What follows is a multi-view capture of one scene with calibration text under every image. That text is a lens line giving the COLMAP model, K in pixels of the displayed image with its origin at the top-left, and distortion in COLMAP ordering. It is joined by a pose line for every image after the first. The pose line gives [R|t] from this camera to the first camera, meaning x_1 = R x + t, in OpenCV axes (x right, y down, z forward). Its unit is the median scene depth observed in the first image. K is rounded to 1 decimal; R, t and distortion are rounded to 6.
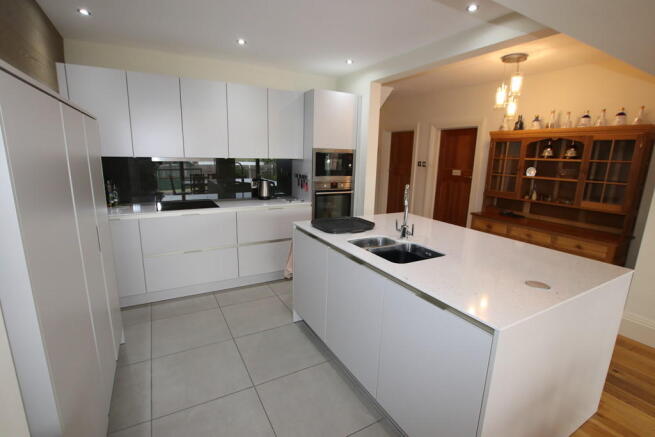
lens RADIAL K [[306.7, 0, 327.5], [0, 306.7, 218.5], [0, 0, 1]] dist [-0.020231, 0.000002]
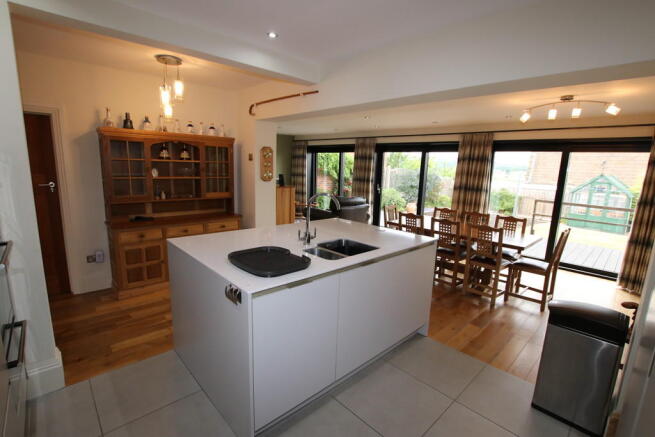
lens RADIAL K [[306.7, 0, 327.5], [0, 306.7, 218.5], [0, 0, 1]] dist [-0.020231, 0.000002]
pose [[-0.235358, -0.202976, 0.950477, -0.519308], [0.159797, 0.956559, 0.243844, -0.183255], [-0.958682, 0.209274, -0.192698, 0.759606]]
